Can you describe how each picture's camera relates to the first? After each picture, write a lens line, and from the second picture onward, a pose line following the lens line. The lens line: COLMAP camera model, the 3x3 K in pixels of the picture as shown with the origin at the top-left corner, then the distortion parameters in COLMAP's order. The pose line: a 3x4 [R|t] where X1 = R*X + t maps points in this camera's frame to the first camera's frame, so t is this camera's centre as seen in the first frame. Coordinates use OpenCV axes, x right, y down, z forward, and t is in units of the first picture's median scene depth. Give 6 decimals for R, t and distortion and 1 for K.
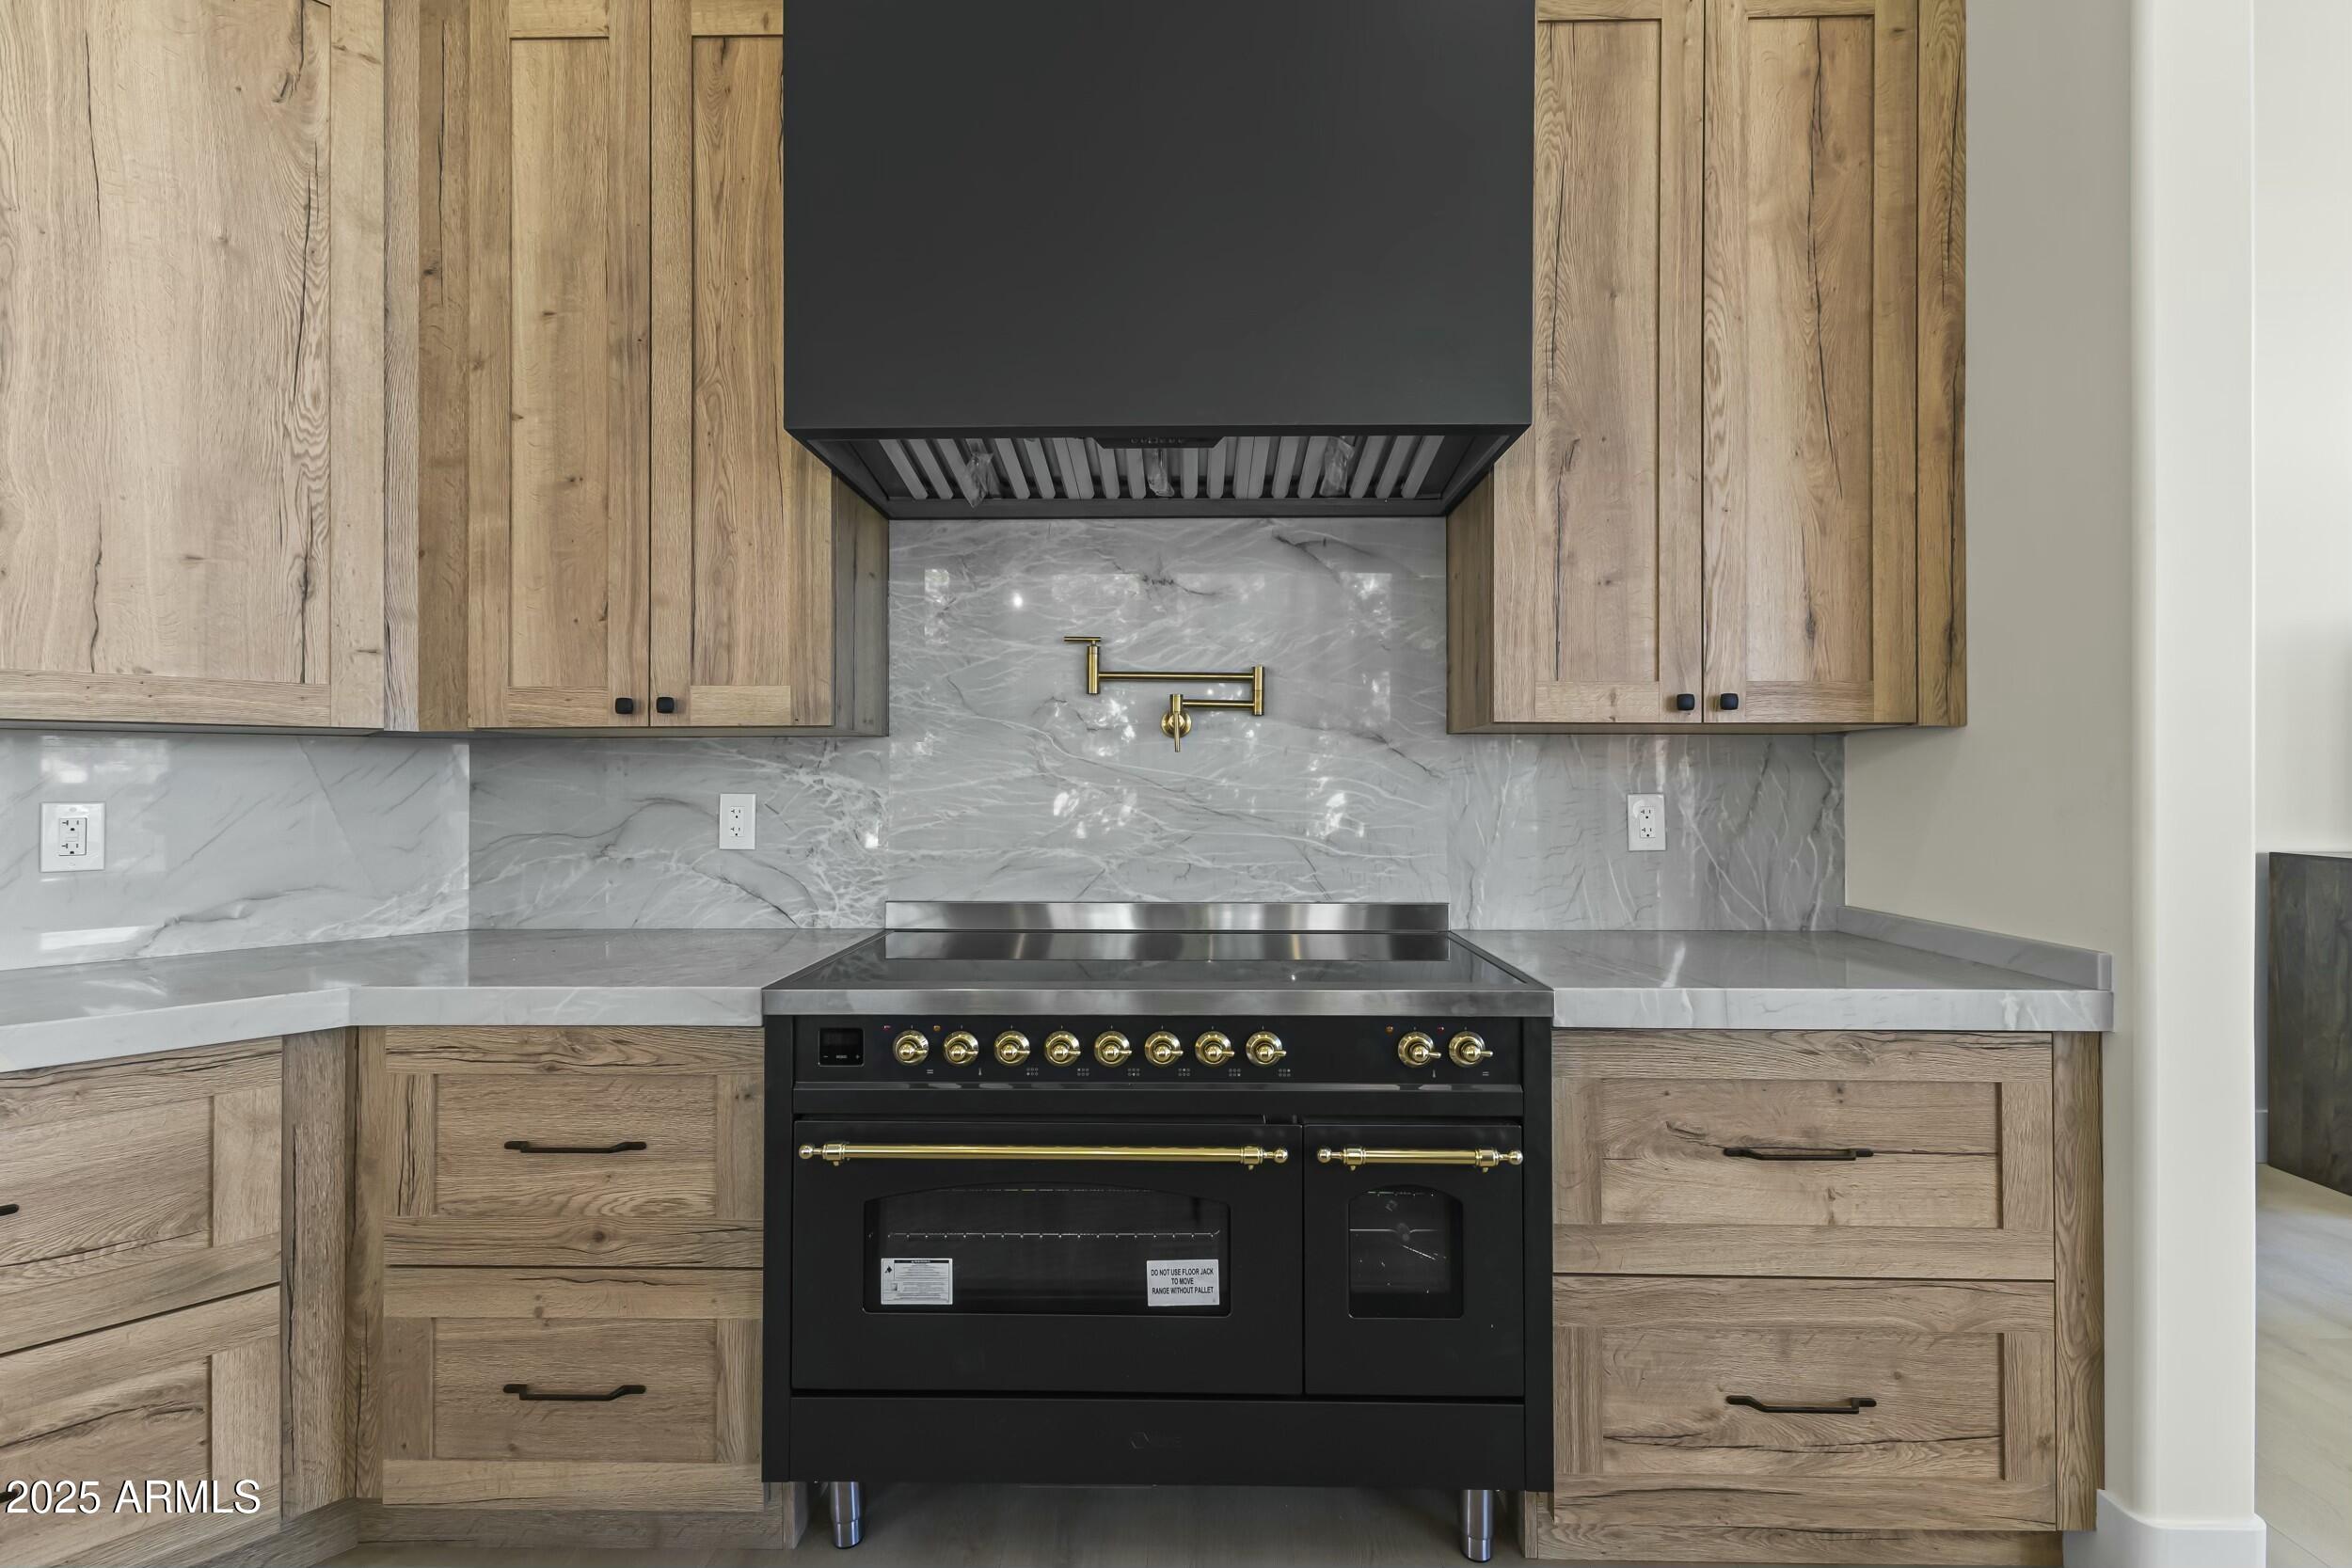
lens RADIAL K [[1018.8, 0, 1195.2], [0, 1018.8, 773.7], [0, 0, 1]] dist [0.010302, -0.003054]
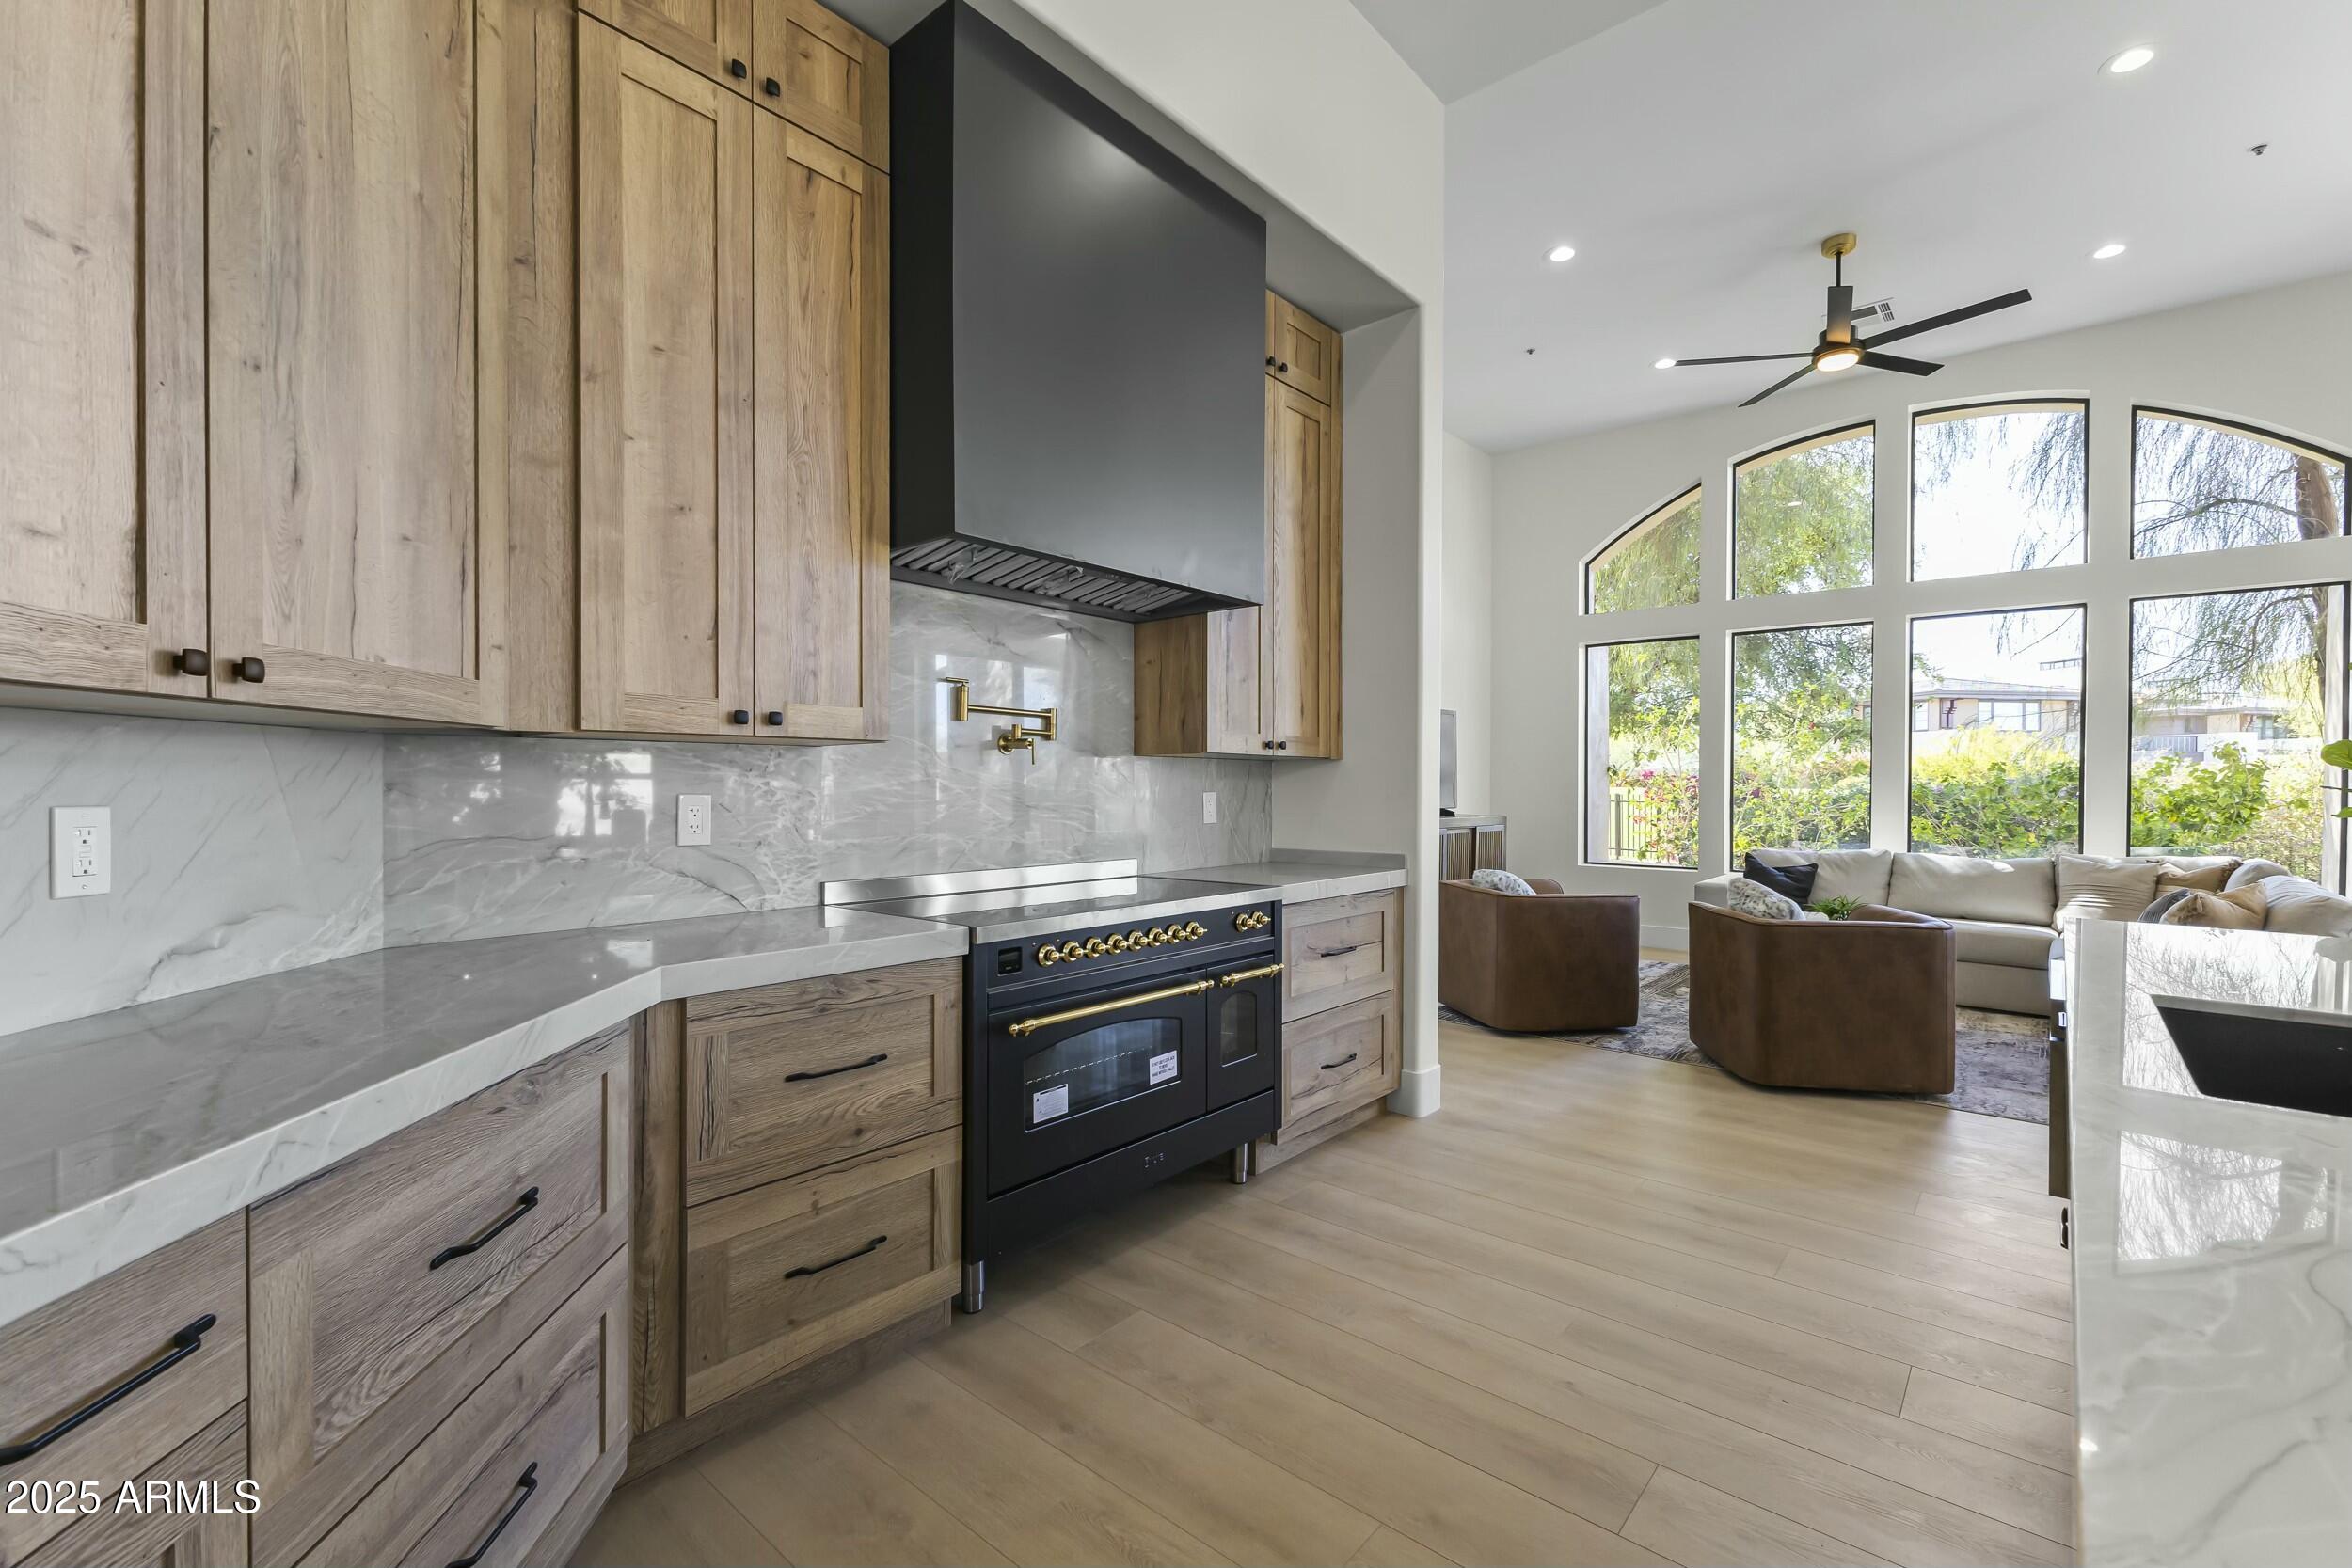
lens RADIAL K [[1018.8, 0, 1173.0], [0, 1018.8, 794.8], [0, 0, 1]] dist [0.010302, -0.003054]
pose [[0.637713, -0.004906, 0.770258, -1.141176], [-0.005601, 0.999924, 0.011006, 0.005941], [-0.770254, -0.011332, 0.637637, -0.112955]]
